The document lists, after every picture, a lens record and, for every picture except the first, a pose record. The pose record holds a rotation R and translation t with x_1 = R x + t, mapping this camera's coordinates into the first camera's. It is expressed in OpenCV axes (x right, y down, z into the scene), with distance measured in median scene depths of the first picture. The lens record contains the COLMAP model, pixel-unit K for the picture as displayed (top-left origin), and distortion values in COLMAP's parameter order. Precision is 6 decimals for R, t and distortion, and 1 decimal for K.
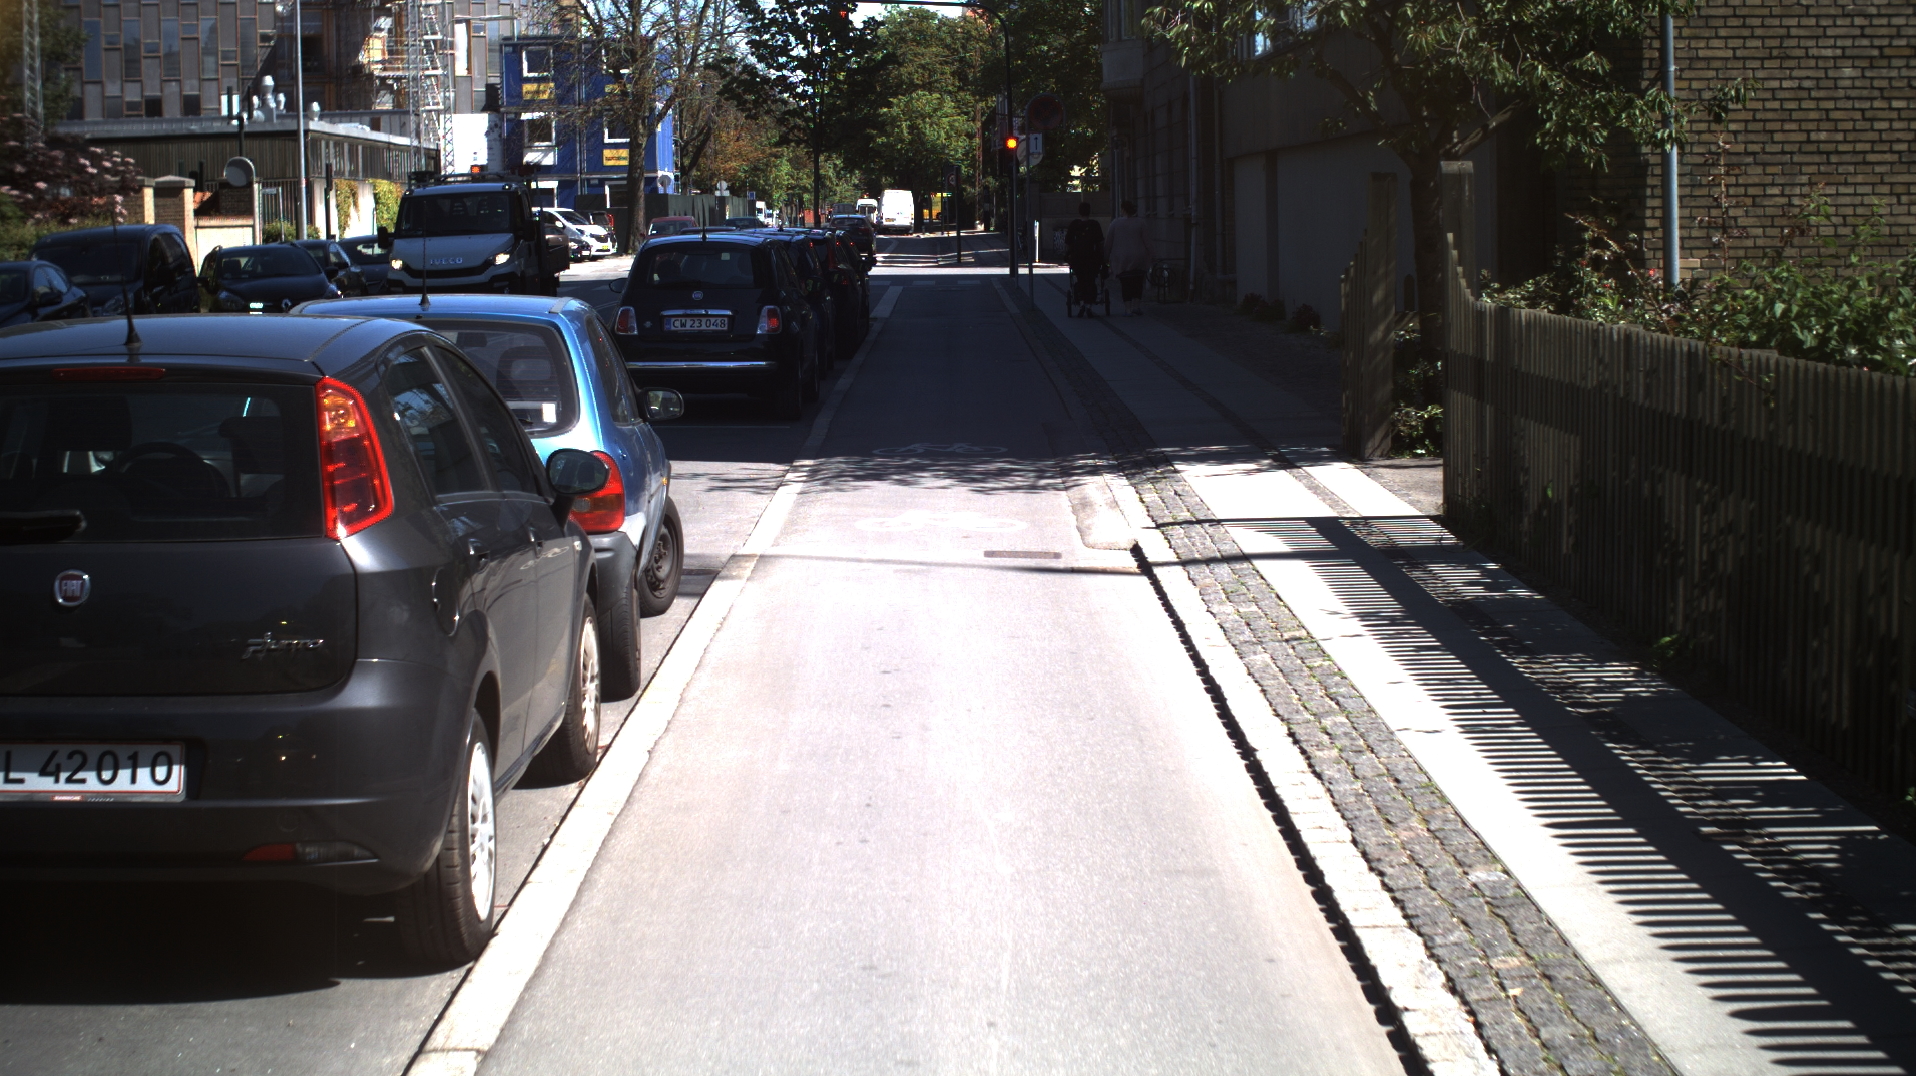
lens RADIAL K [[3312.8, 0, 958.0], [0, 3312.8, 538.0], [0, 0, 1]] dist [-0.291538, 0.390967]
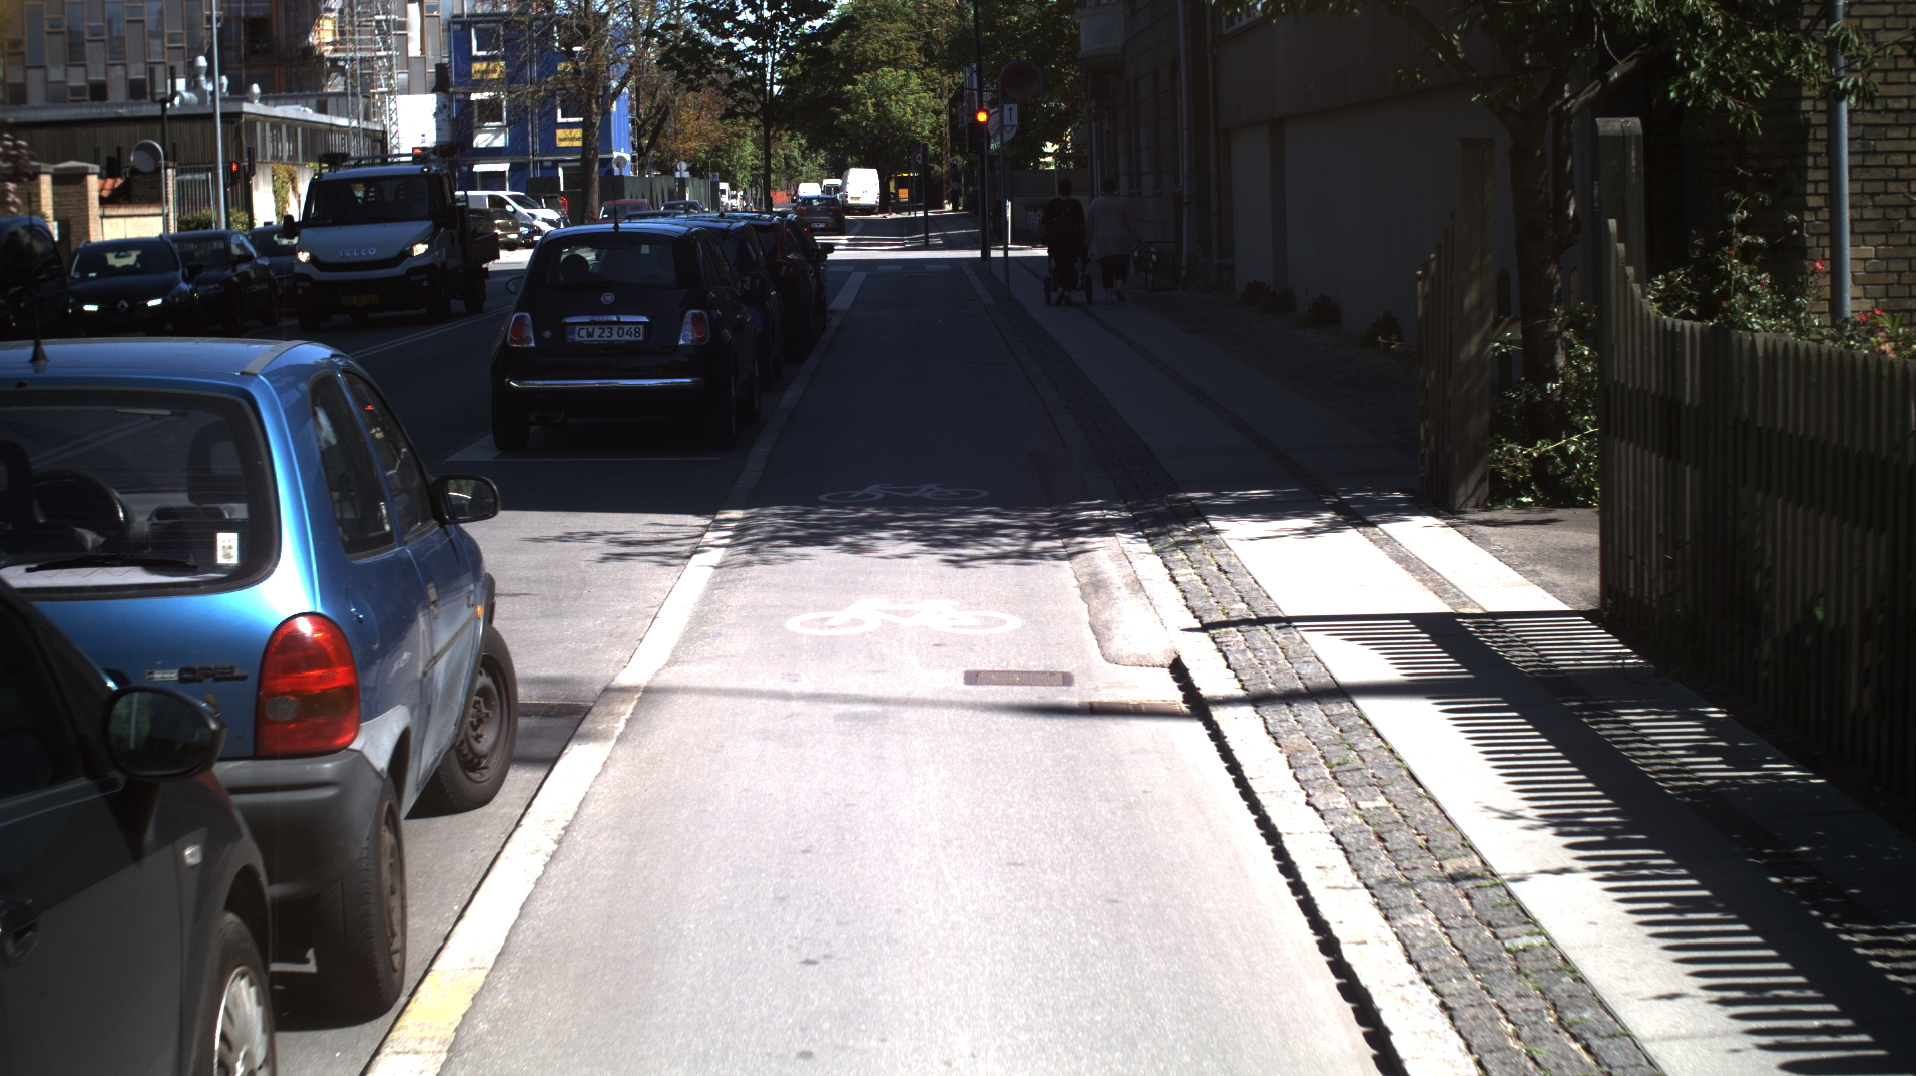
lens RADIAL K [[3312.8, 0, 958.0], [0, 3312.8, 538.0], [0, 0, 1]] dist [-0.291538, 0.390967]
pose [[0.999913, -0.009872, 0.008780, 0.000182], [0.009816, 0.999932, 0.006361, -0.008503], [-0.008842, -0.006274, 0.999941, 0.083857]]
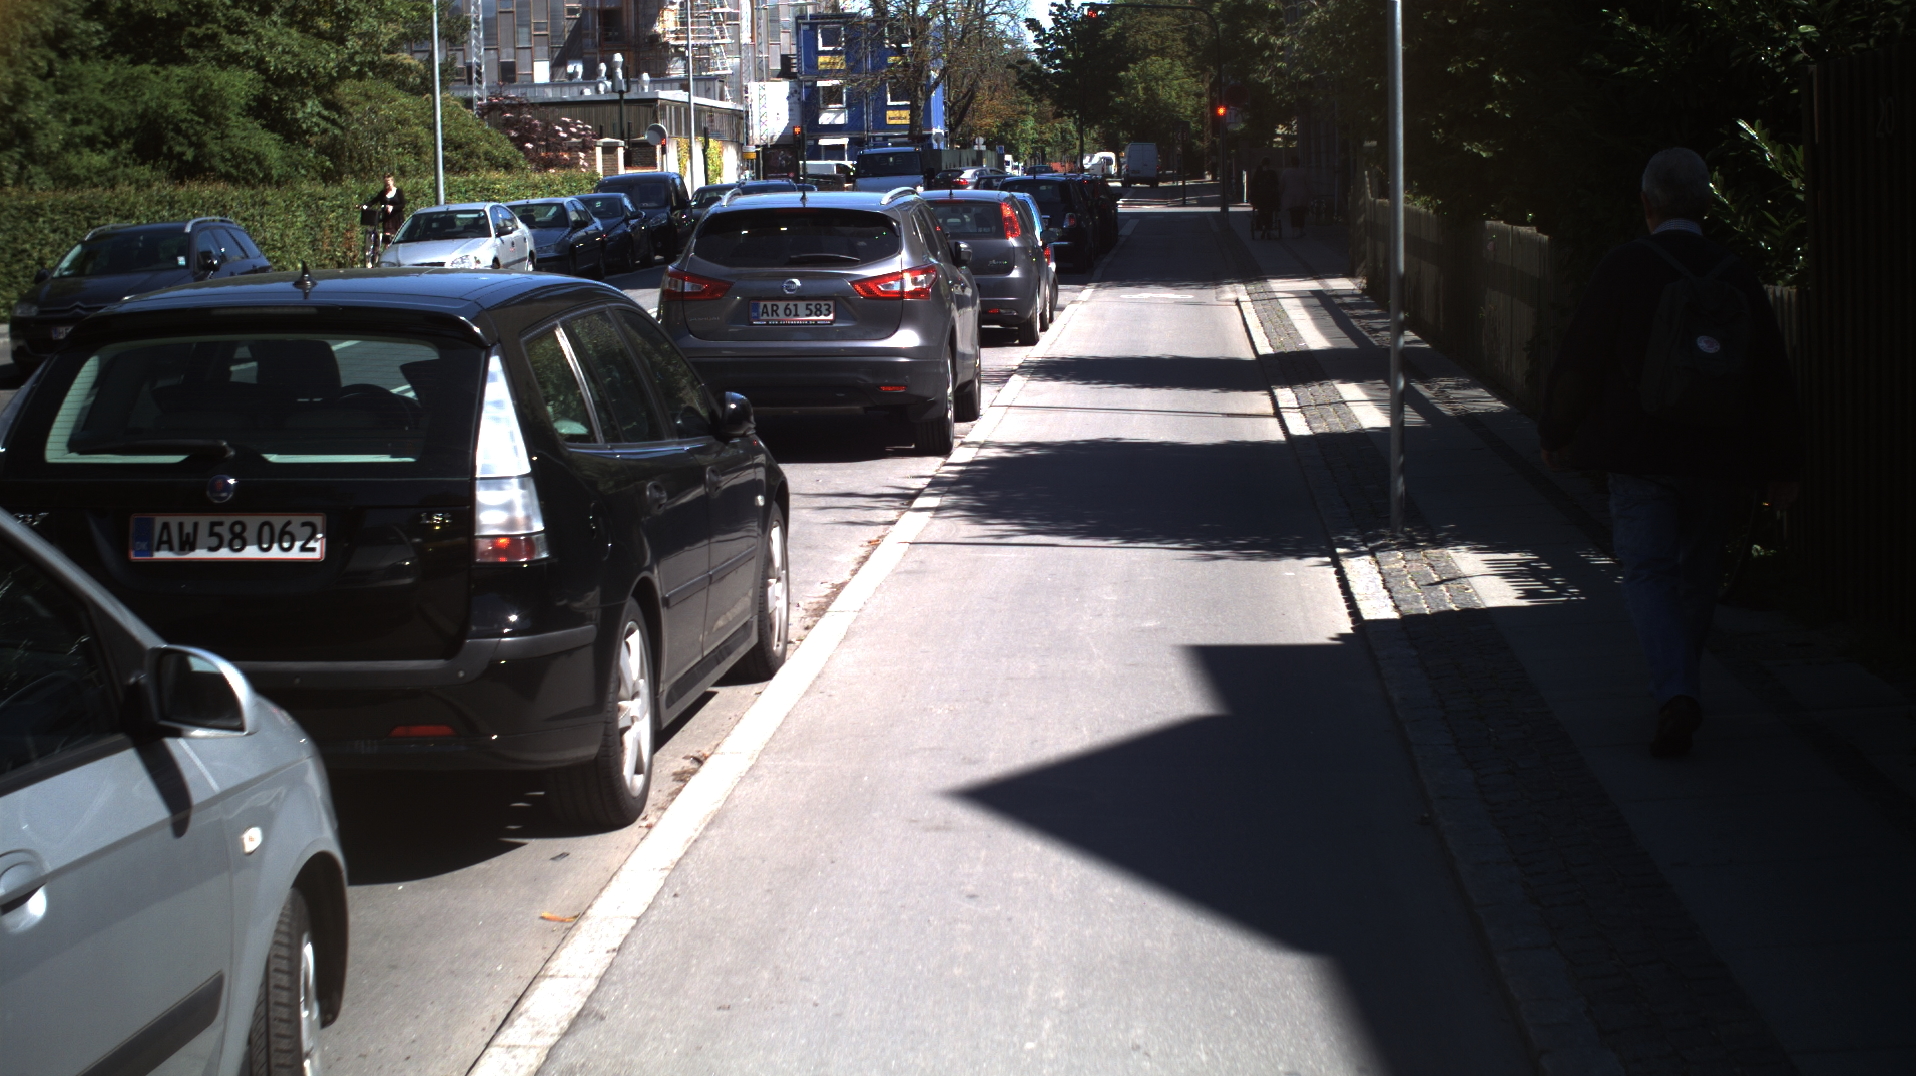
lens RADIAL K [[3312.8, 0, 958.0], [0, 3312.8, 538.0], [0, 0, 1]] dist [-0.291538, 0.390967]
pose [[0.997466, 0.001675, -0.071122, 0.006525], [-0.000649, 0.999895, 0.014446, 0.041283], [0.071139, -0.014363, 0.997363, -0.416469]]
